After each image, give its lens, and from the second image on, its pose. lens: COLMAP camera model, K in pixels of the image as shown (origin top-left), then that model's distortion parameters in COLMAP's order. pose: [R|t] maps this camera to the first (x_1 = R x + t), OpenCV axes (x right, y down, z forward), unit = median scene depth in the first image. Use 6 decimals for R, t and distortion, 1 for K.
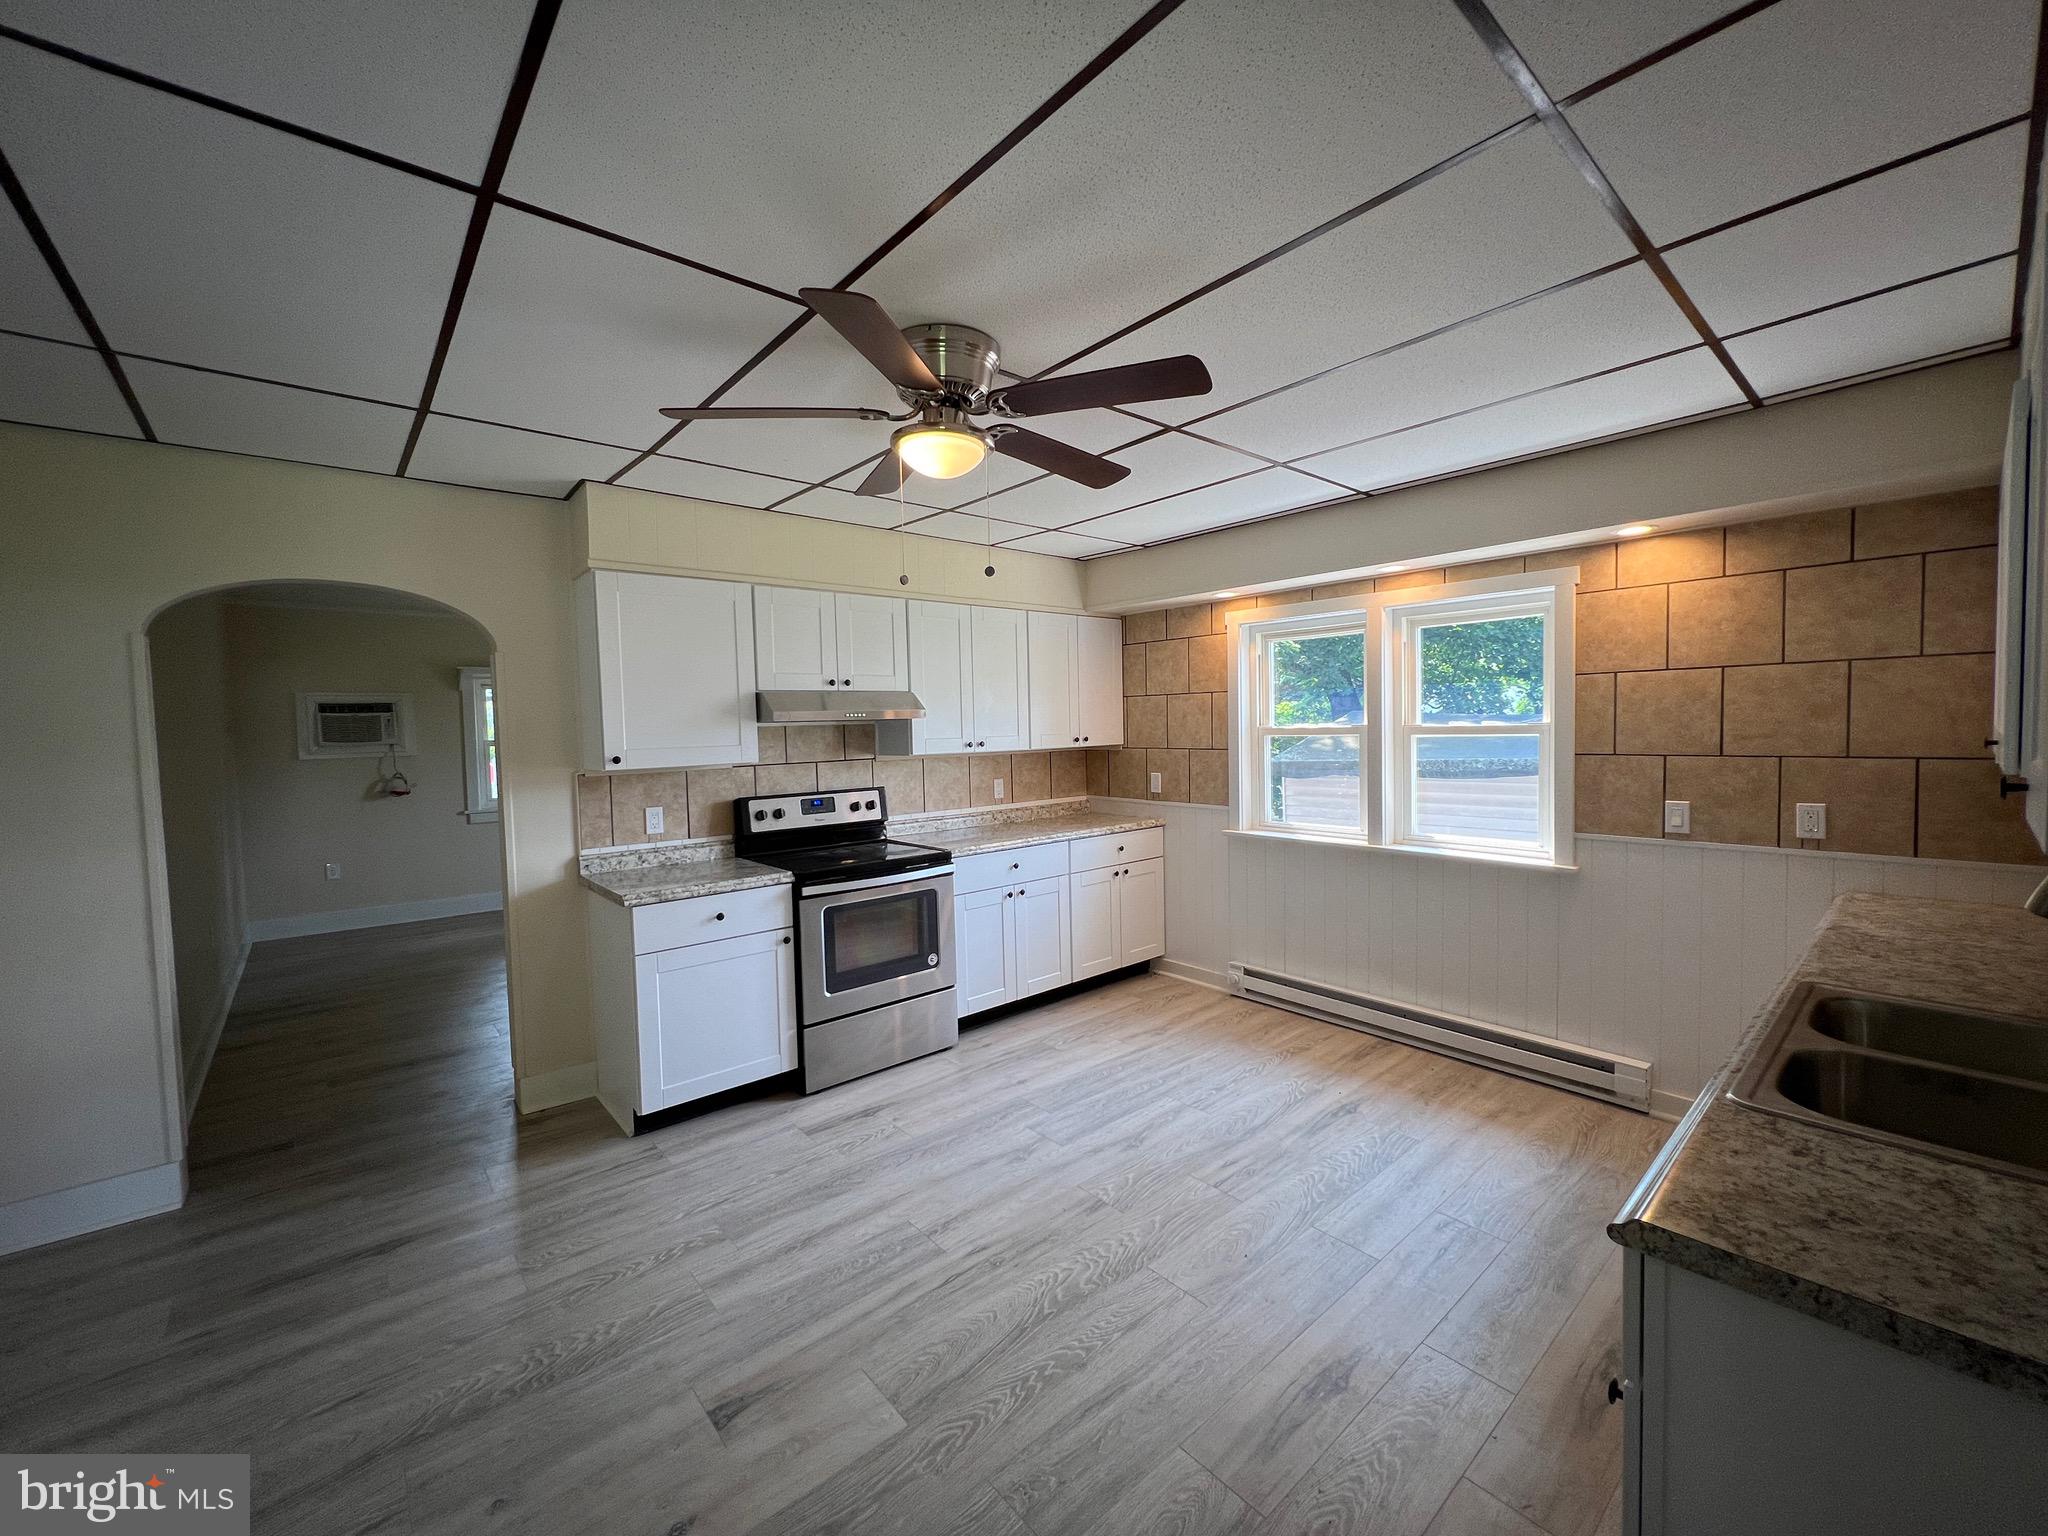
lens RADIAL K [[820.8, 0, 1026.4], [0, 820.8, 762.9], [0, 0, 1]] dist [-0.004139, 0.000012]
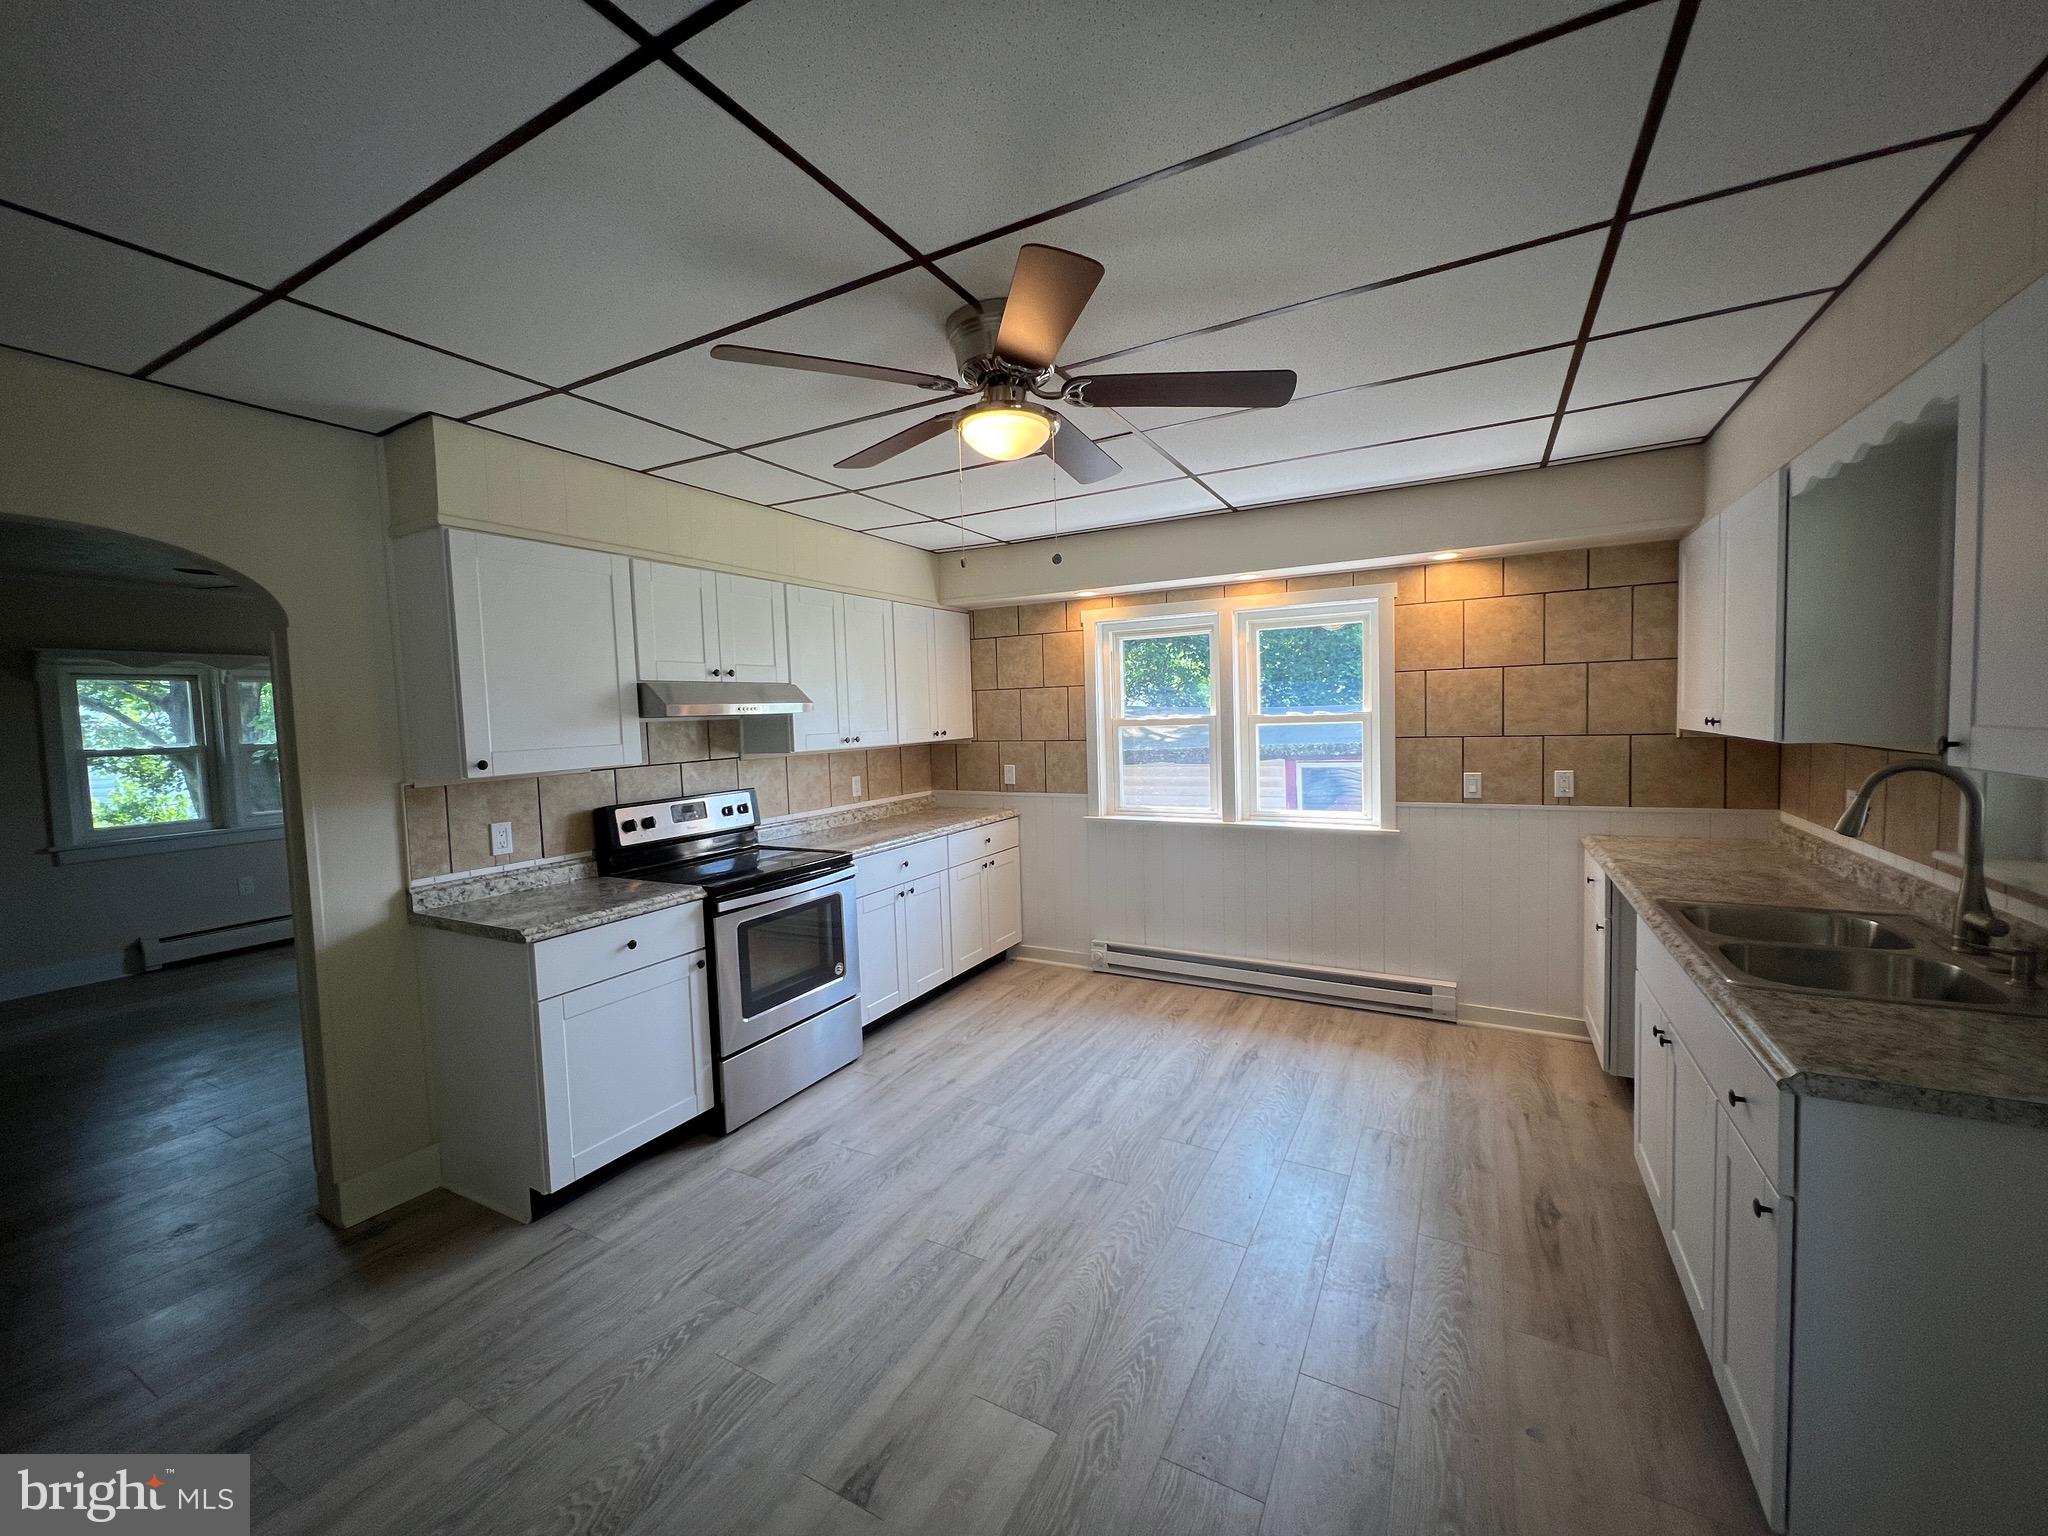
lens RADIAL K [[815.1, 0, 1024.2], [0, 815.1, 763.2], [0, 0, 1]] dist [-0.003693, -0.000023]
pose [[0.936596, -0.028485, 0.349250, -0.279492], [0.026938, 0.999594, 0.009287, 0.001576], [-0.349373, 0.000710, 0.936984, 0.061230]]
